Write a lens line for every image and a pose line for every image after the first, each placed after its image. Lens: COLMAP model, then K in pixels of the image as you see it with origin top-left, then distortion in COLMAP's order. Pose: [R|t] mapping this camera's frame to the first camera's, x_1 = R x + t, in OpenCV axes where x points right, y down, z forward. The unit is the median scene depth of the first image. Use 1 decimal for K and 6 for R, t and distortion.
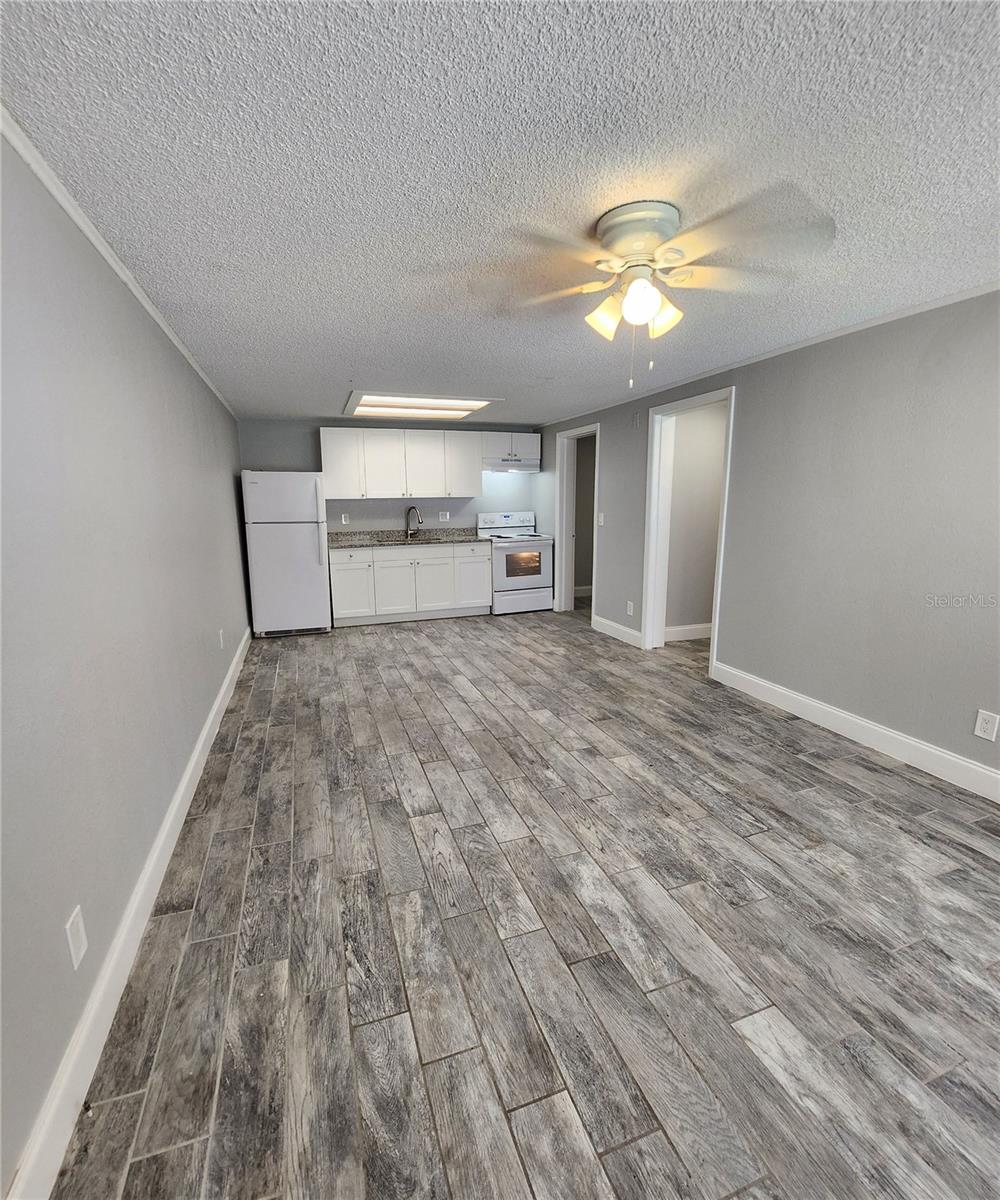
lens RADIAL K [[532.0, 0, 486.6], [0, 532.0, 603.2], [0, 0, 1]] dist [-0.010369, -0.004556]
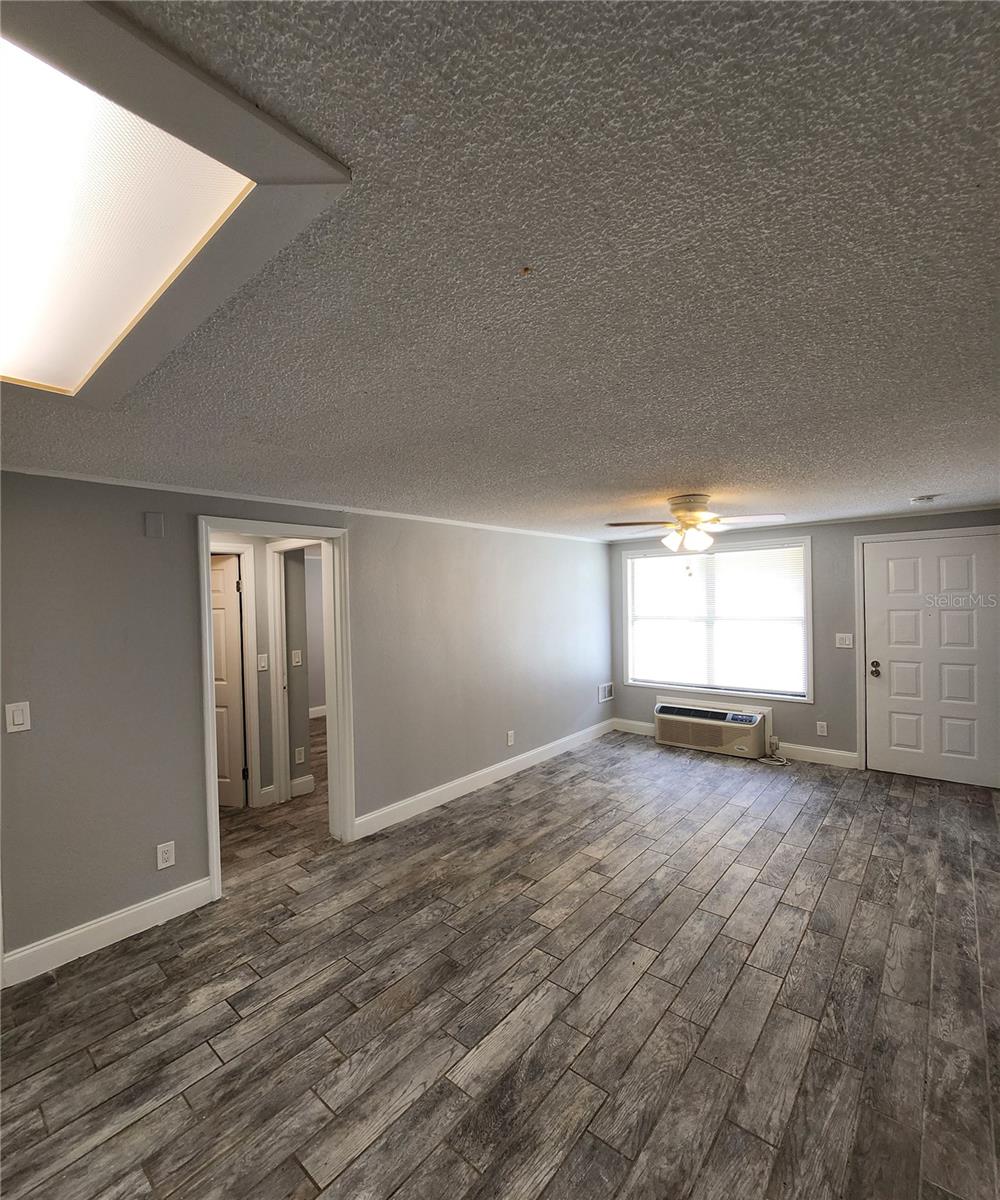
lens RADIAL K [[532.0, 0, 486.6], [0, 532.0, 603.2], [0, 0, 1]] dist [-0.010369, -0.004556]
pose [[-0.500154, 0.014836, 0.865809, -0.547446], [0.194772, 0.976160, 0.095787, -0.343033], [-0.843748, 0.216543, -0.491120, 1.386074]]
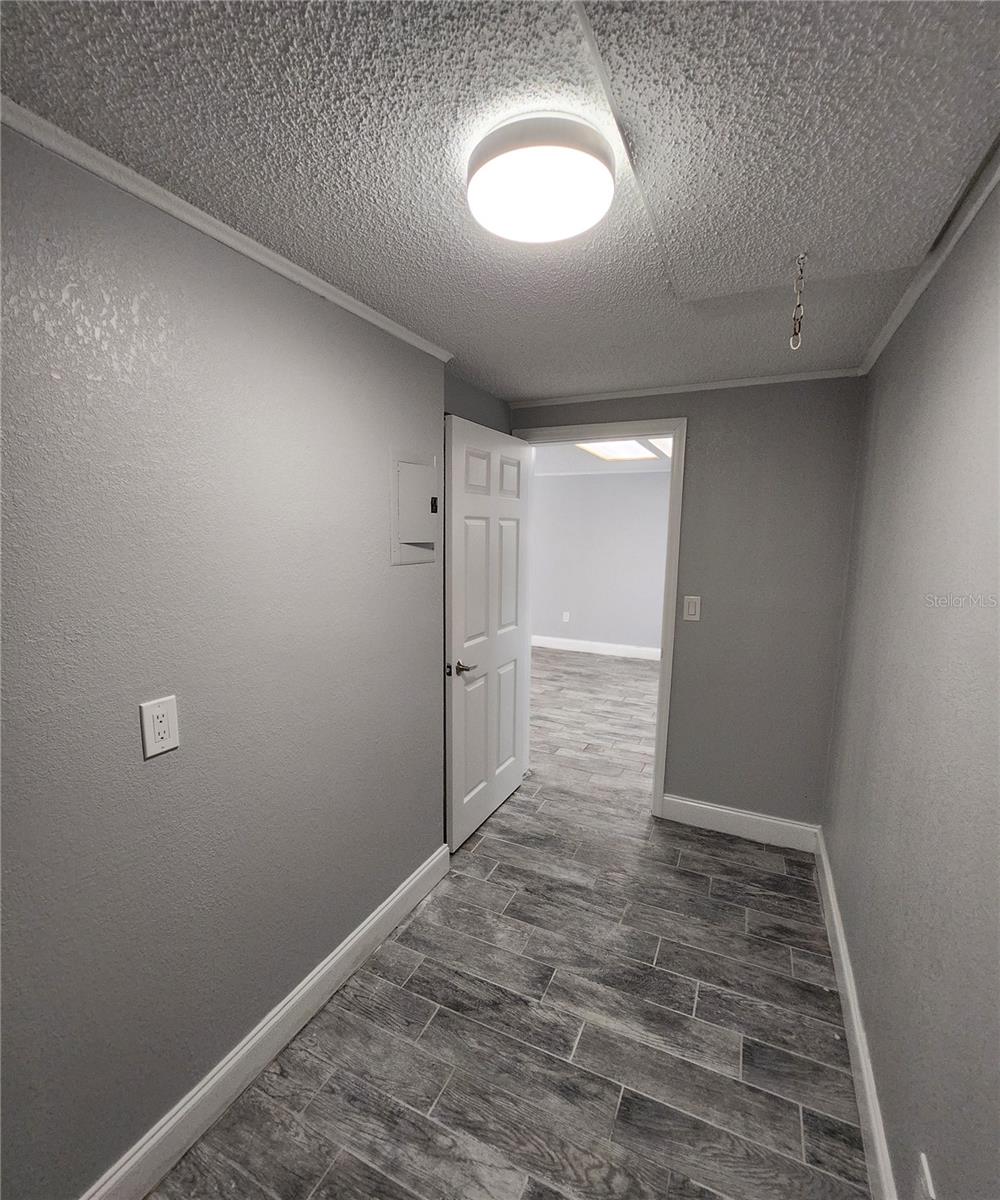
lens RADIAL K [[532.0, 0, 486.6], [0, 532.0, 603.2], [0, 0, 1]] dist [-0.010369, -0.004556]
pose [[-0.712802, 0.107658, -0.693053, 1.086080], [-0.130380, 0.950586, 0.281757, -0.517255], [0.689140, 0.291197, -0.663543, 2.242557]]
